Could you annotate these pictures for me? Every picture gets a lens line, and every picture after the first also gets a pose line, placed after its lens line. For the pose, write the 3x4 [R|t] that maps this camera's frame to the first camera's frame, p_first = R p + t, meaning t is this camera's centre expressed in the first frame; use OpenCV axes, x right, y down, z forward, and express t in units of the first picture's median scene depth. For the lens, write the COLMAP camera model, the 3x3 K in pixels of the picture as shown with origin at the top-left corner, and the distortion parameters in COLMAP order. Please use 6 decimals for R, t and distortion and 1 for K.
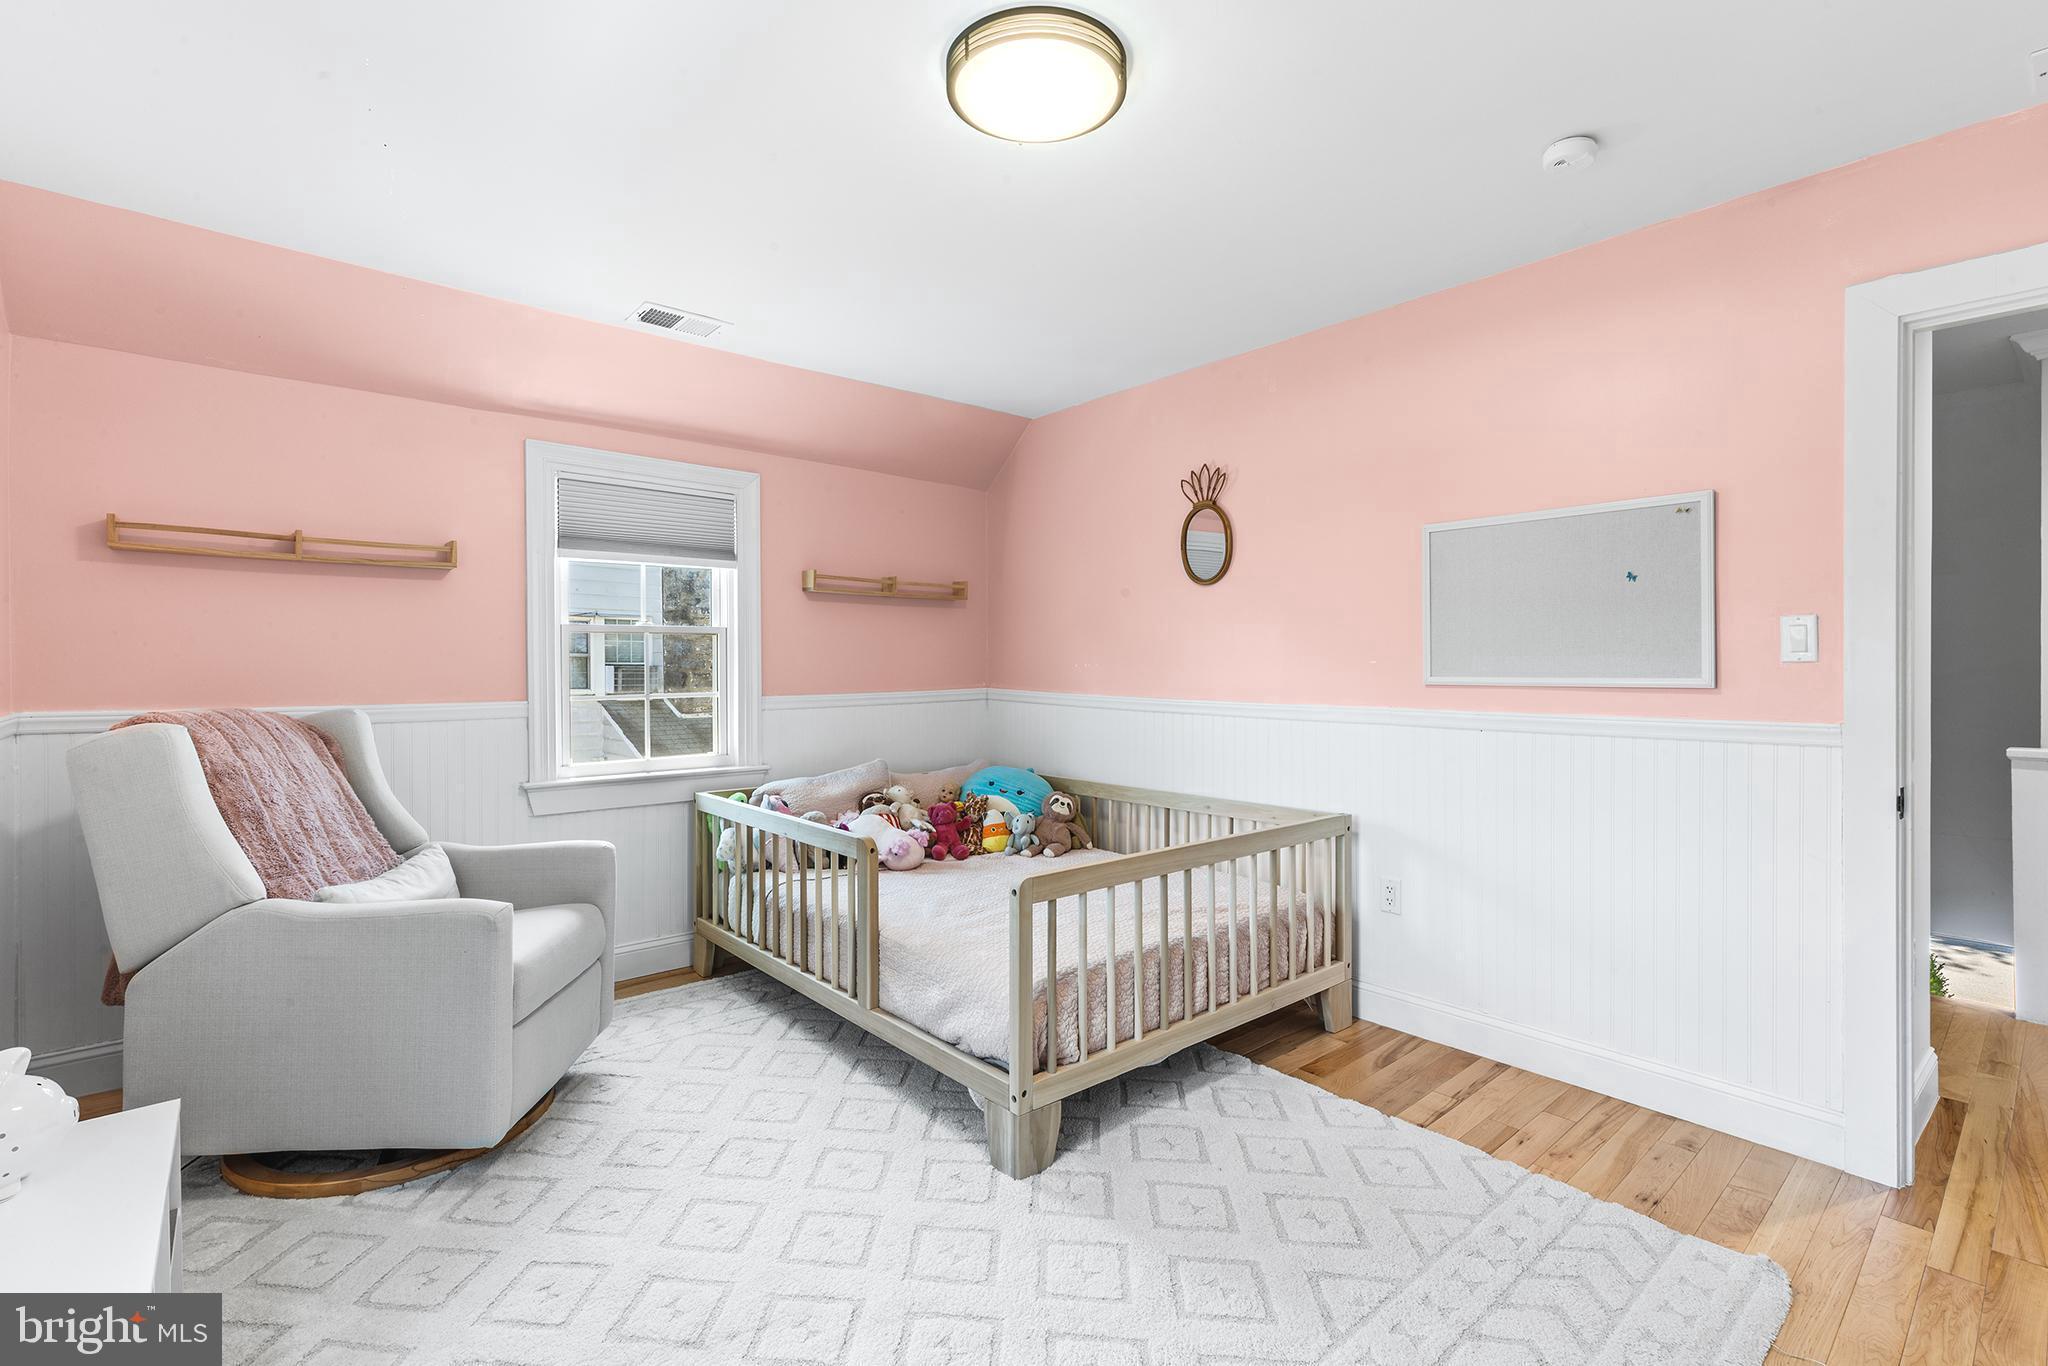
lens RADIAL K [[925.8, 0, 1028.1], [0, 925.8, 667.1], [0, 0, 1]] dist [0.004892, -0.001704]
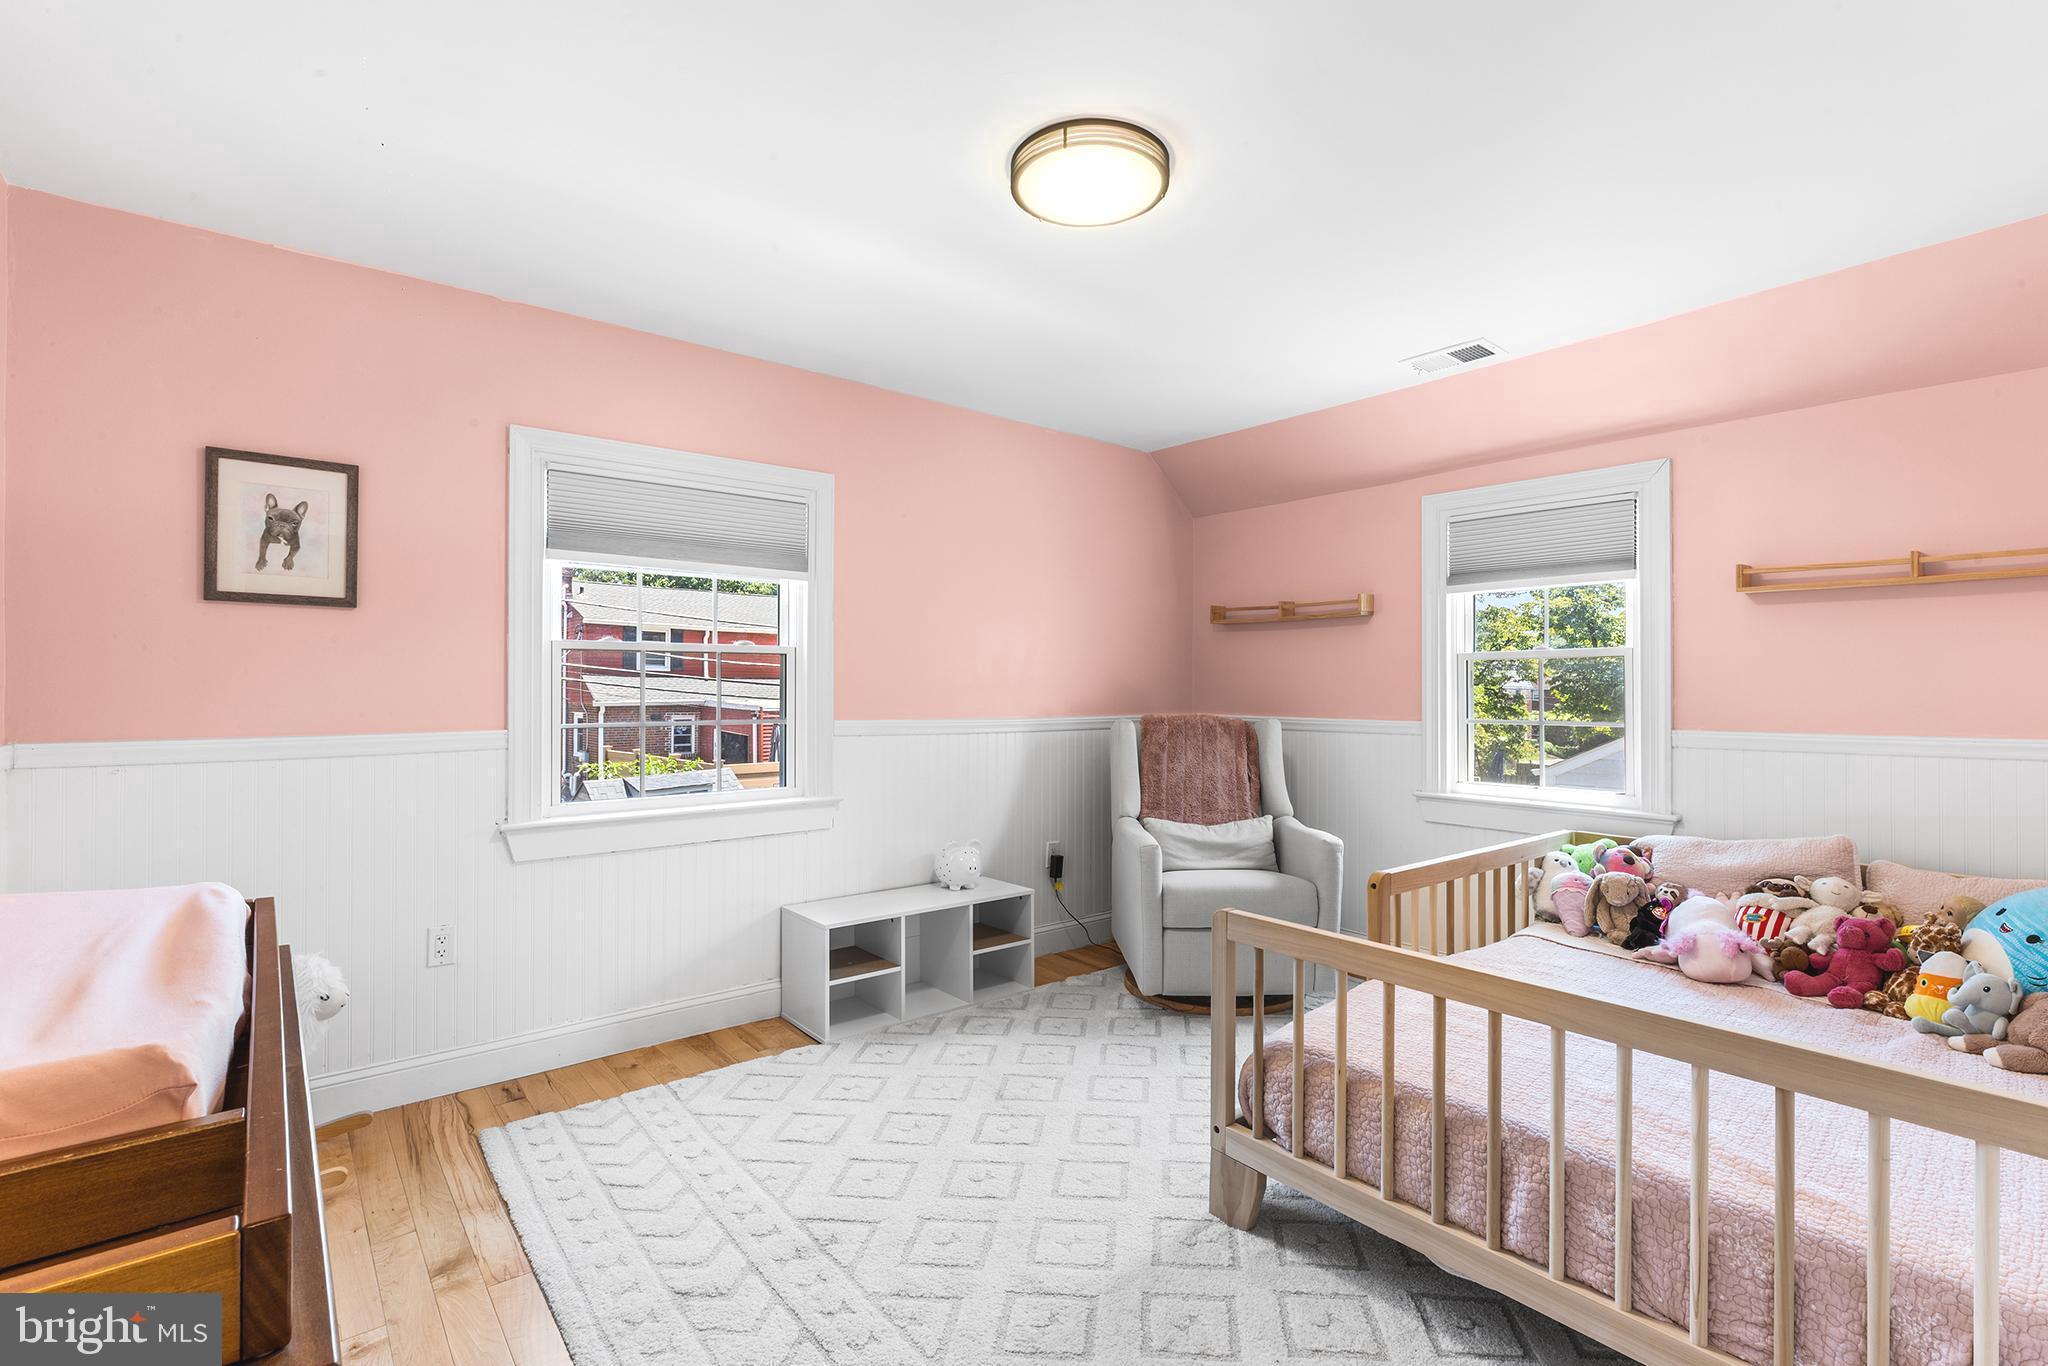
lens RADIAL K [[925.8, 0, 1027.8], [0, 925.8, 692.2], [0, 0, 1]] dist [0.004892, -0.001704]
pose [[-0.041987, -0.001089, -0.999118, 0.711855], [-0.006096, 0.999981, -0.000834, 0.002332], [0.999100, 0.006056, -0.041993, 0.611788]]
